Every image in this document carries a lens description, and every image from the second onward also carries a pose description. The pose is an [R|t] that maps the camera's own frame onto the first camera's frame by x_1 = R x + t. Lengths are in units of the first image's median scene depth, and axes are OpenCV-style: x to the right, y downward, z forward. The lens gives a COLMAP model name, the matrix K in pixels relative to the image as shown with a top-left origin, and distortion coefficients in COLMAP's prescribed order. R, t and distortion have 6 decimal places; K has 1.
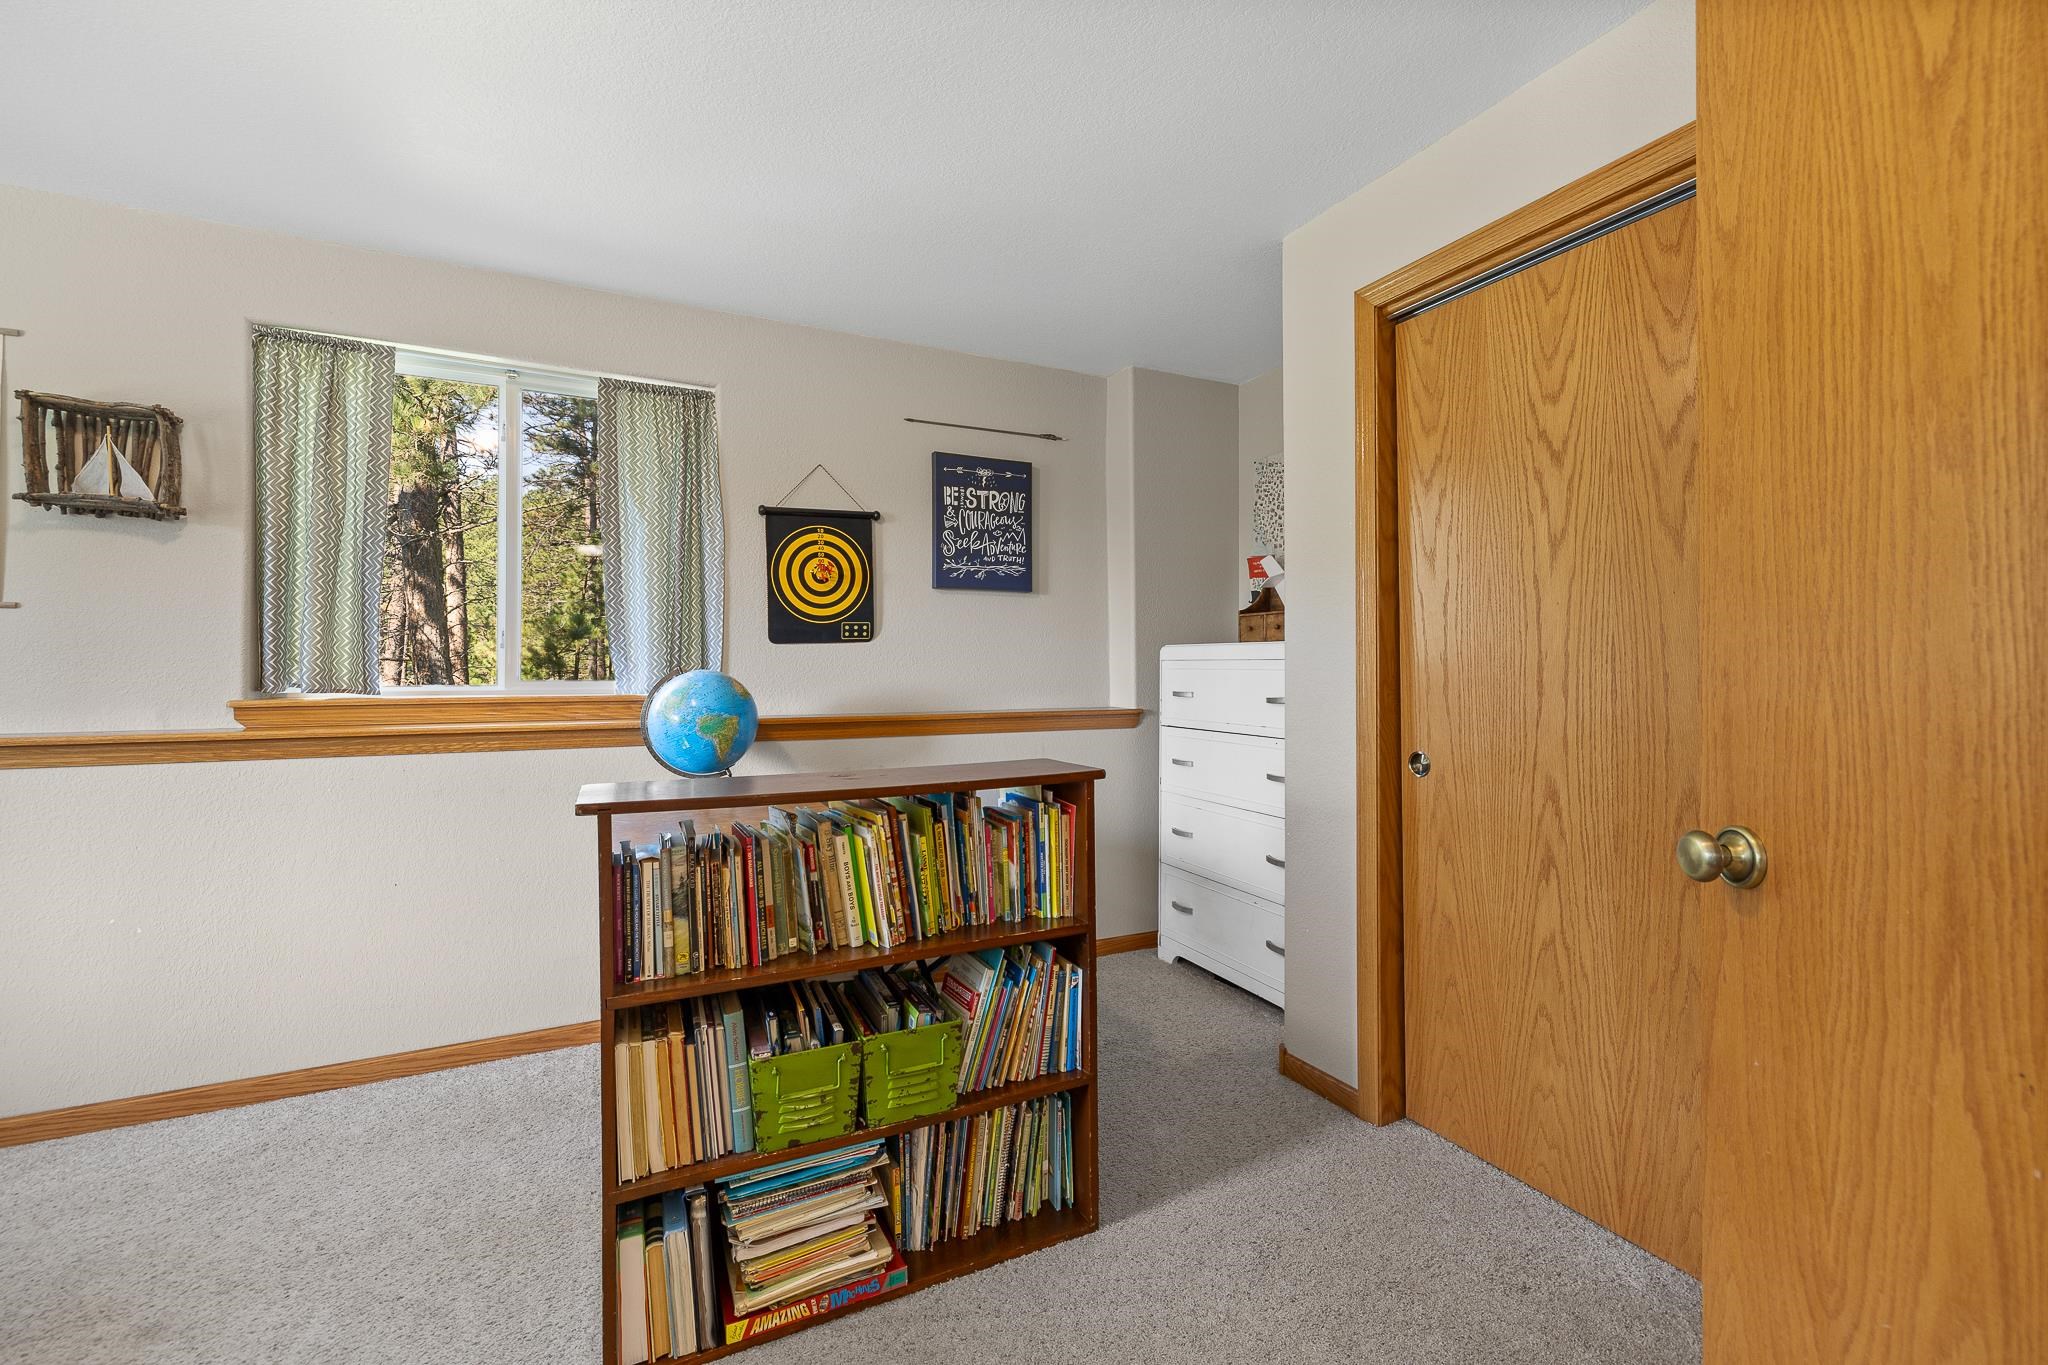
lens RADIAL K [[853.2, 0, 1032.0], [0, 853.2, 664.6], [0, 0, 1]] dist [-0.000268, 0.000380]
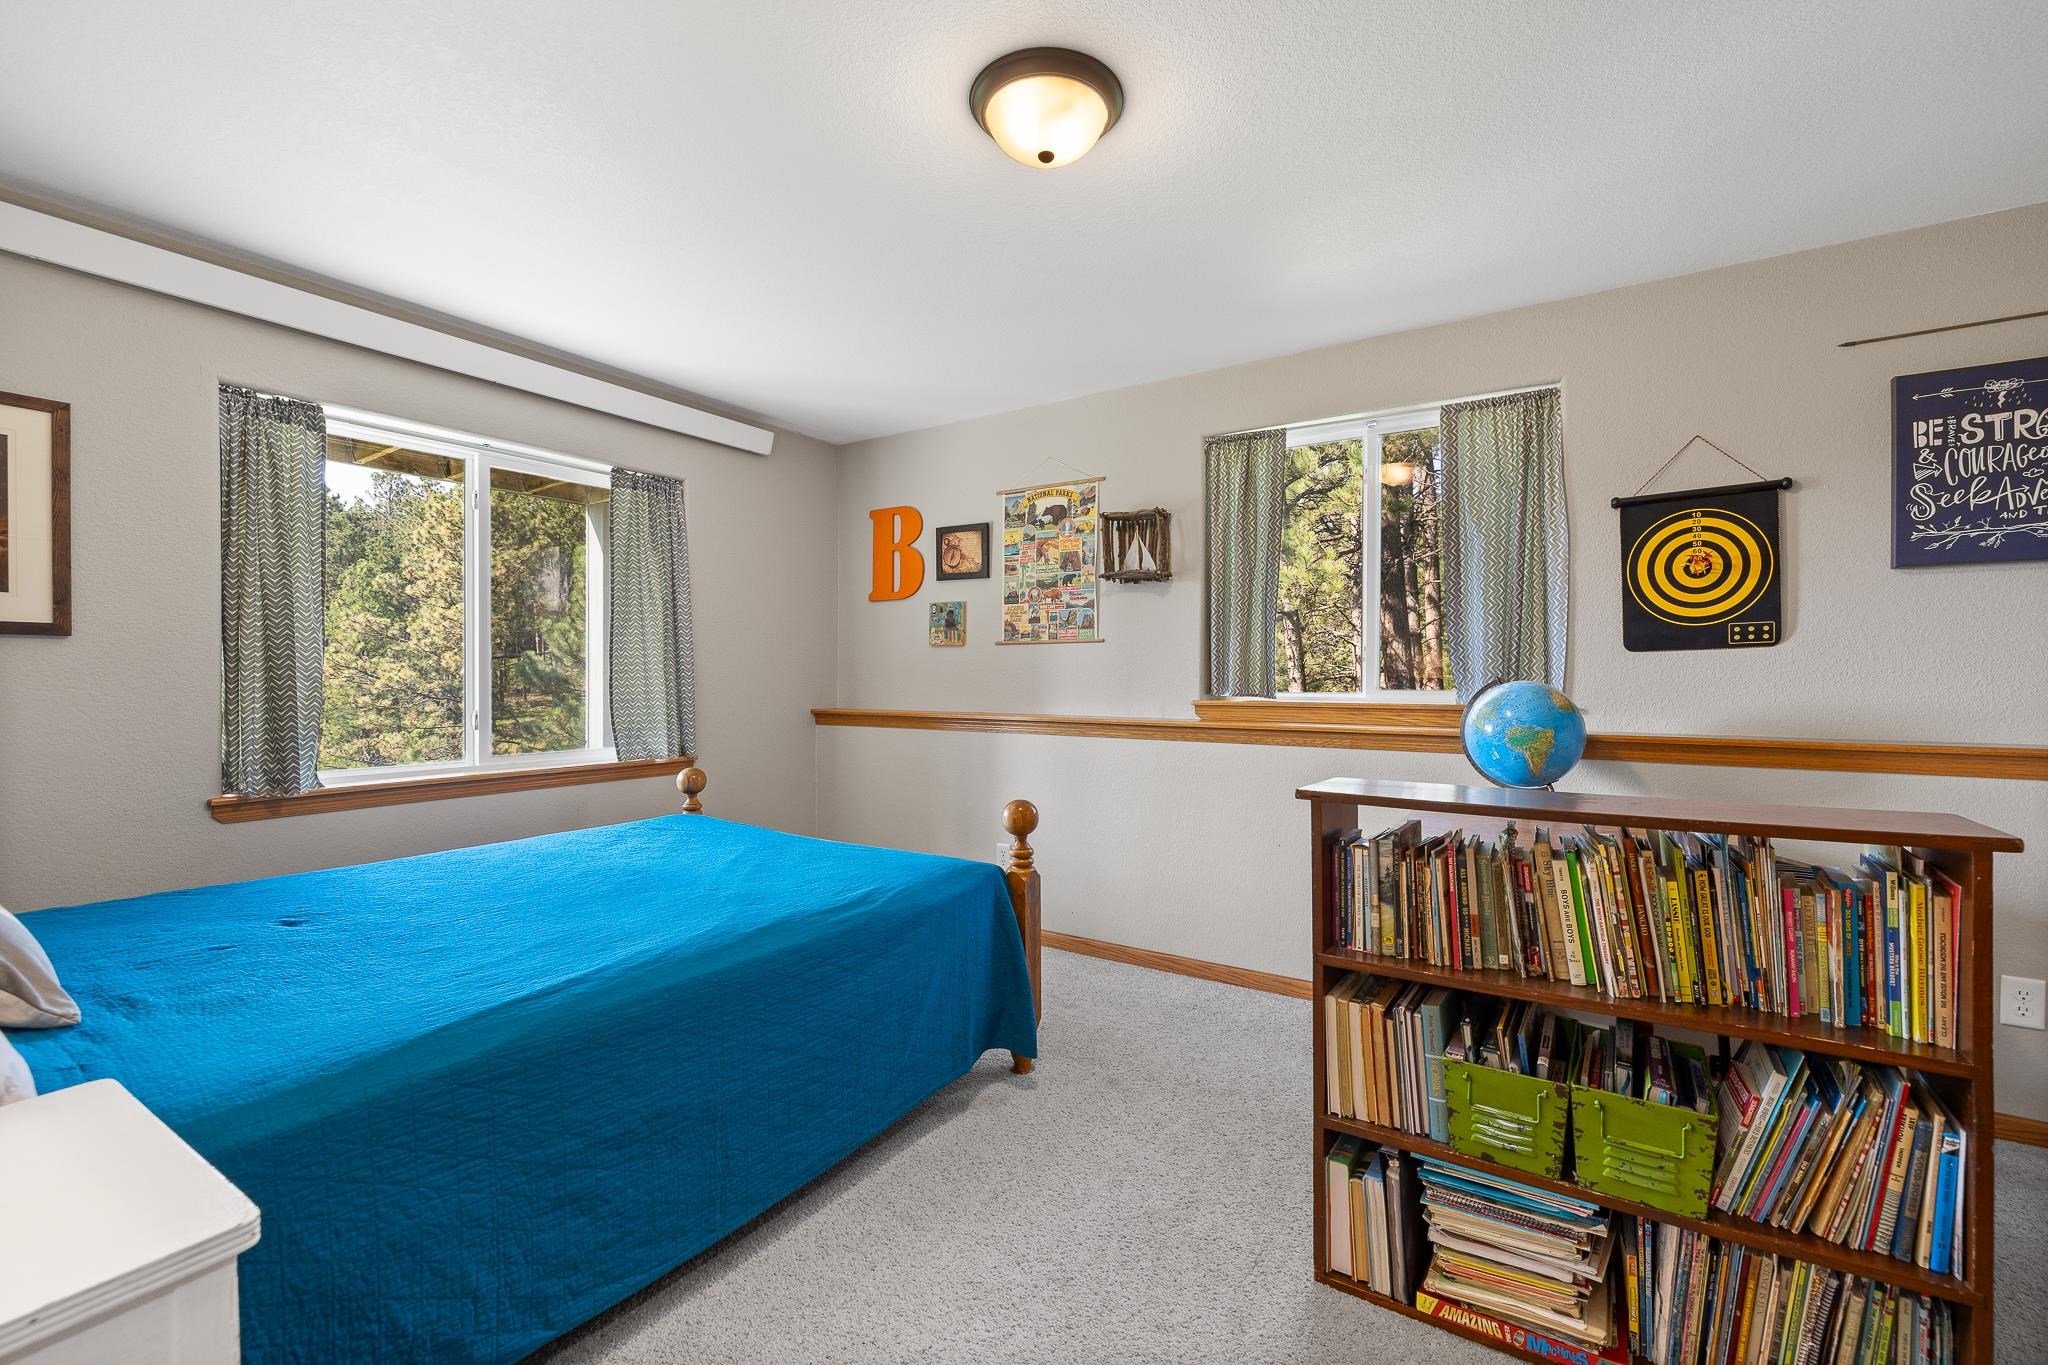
lens RADIAL K [[858.0, 0, 1052.9], [0, 858.0, 684.4], [0, 0, 1]] dist [-0.000573, -0.000106]
pose [[0.518261, 0.008447, -0.855181, 0.277997], [0.000891, 0.999945, 0.010417, -0.000585], [0.855222, -0.006161, 0.518225, 0.047011]]
